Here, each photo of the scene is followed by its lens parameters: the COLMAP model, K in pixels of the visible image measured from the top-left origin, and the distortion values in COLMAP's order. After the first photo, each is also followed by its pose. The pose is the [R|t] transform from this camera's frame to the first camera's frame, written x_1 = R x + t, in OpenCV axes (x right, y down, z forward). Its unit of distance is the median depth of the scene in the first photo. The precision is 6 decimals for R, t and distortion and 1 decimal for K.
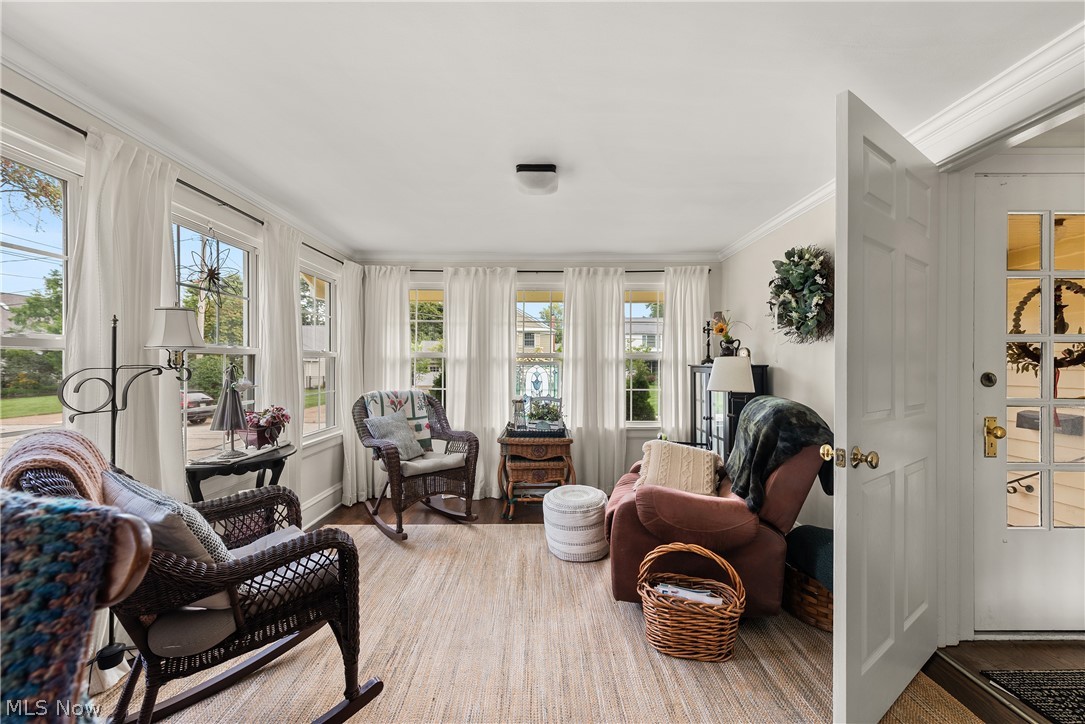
lens RADIAL K [[426.0, 0, 545.2], [0, 426.0, 365.4], [0, 0, 1]] dist [0.002237, -0.000099]
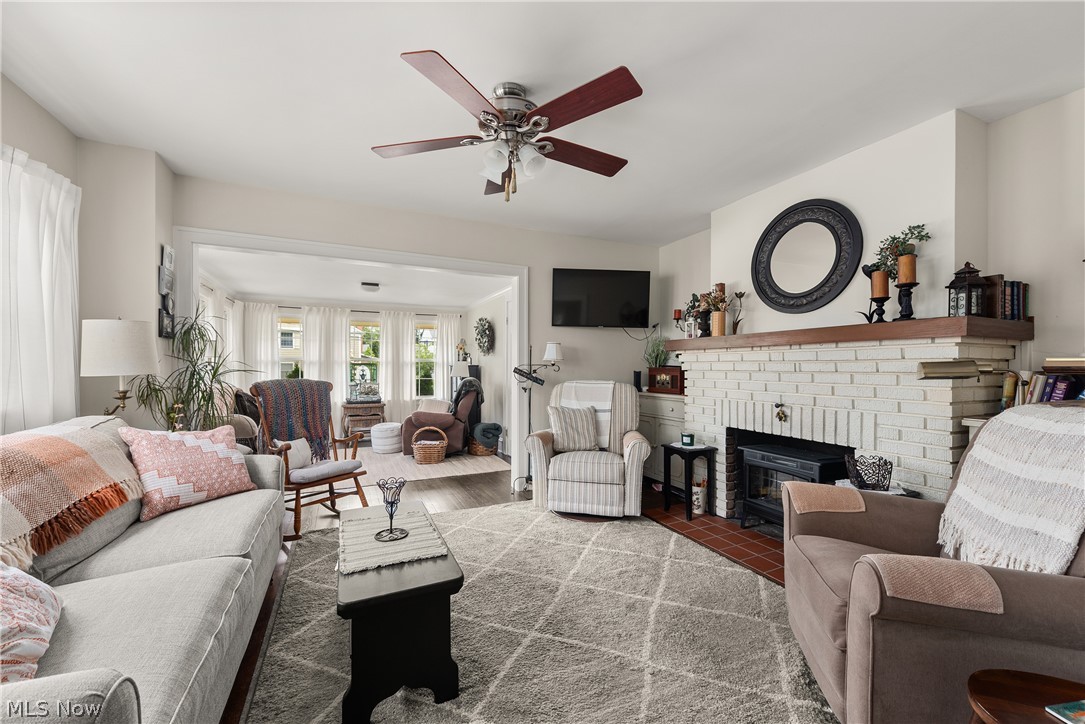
lens RADIAL K [[426.0, 0, 546.5], [0, 426.0, 369.8], [0, 0, 1]] dist [0.002237, -0.000099]
pose [[0.907528, -0.002788, 0.419983, -0.074894], [0.000372, 0.999983, 0.005836, 0.008972], [-0.419992, -0.005140, 0.907513, -0.943178]]
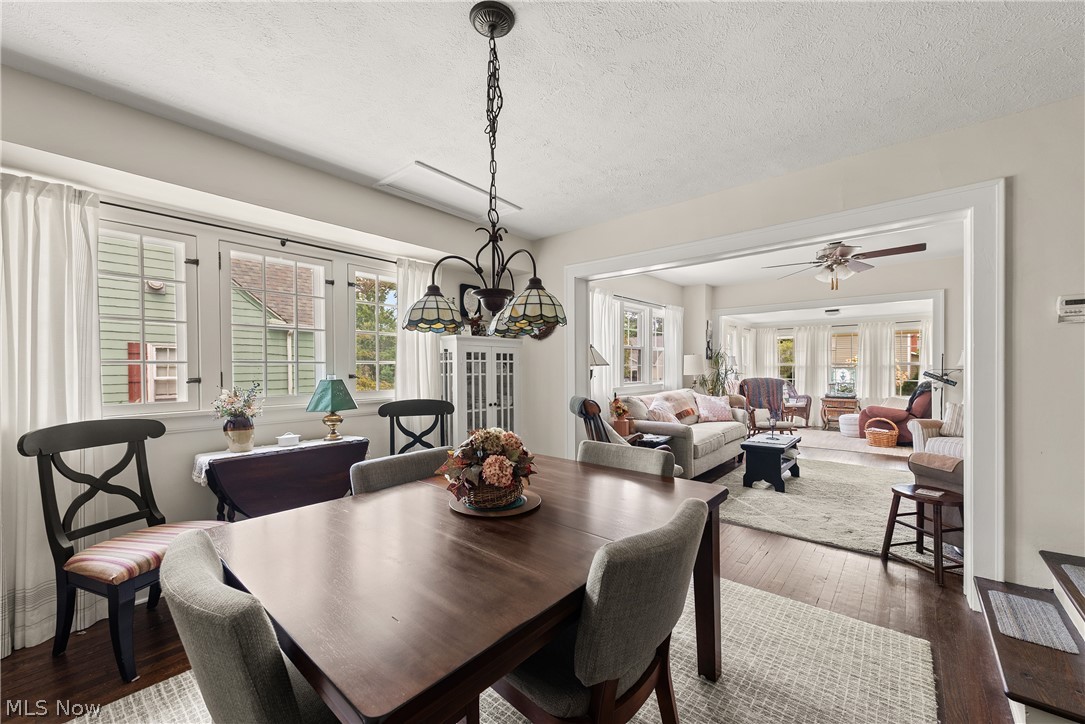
lens RADIAL K [[426.0, 0, 534.1], [0, 426.0, 371.4], [0, 0, 1]] dist [0.002237, -0.000099]
pose [[0.749669, -0.000789, -0.661813, 0.253886], [0.004595, 0.999981, 0.004013, -0.001742], [0.661797, -0.006049, 0.749658, -1.774307]]
